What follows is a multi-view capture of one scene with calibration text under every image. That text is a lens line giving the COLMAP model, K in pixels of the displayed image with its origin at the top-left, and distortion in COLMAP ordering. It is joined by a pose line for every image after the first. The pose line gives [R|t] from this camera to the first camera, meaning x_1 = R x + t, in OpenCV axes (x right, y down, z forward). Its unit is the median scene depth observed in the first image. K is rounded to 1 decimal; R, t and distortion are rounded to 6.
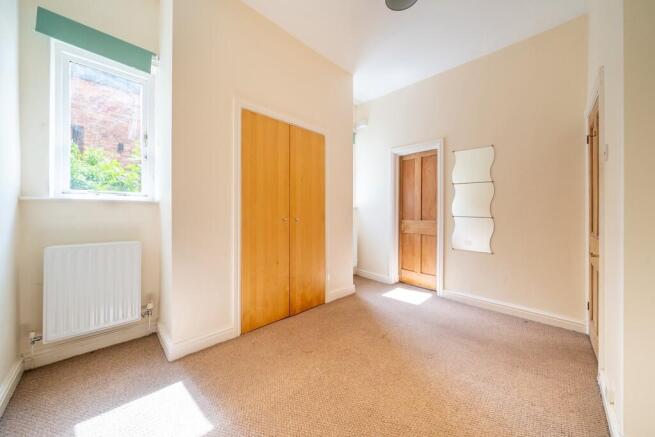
lens RADIAL K [[227.9, 0, 327.0], [0, 227.9, 212.6], [0, 0, 1]] dist [-0.000035, -0.000001]
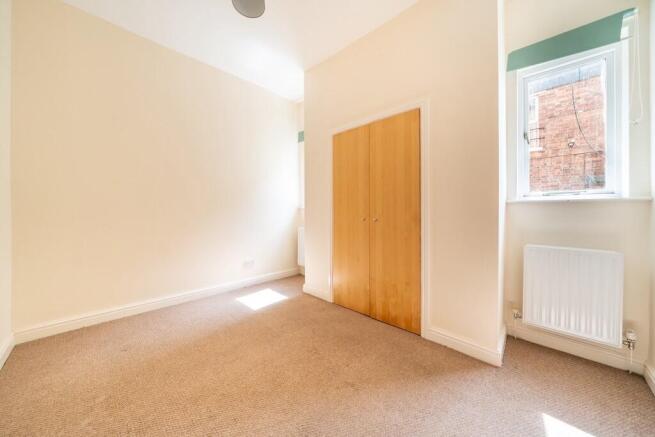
lens RADIAL K [[232.4, 0, 327.1], [0, 232.4, 210.6], [0, 0, 1]] dist [-0.025038, -0.000015]
pose [[0.019708, -0.005343, -0.999792, 0.841036], [-0.004007, 0.999977, -0.005423, -0.000974], [0.999798, 0.004113, 0.019686, 0.792298]]
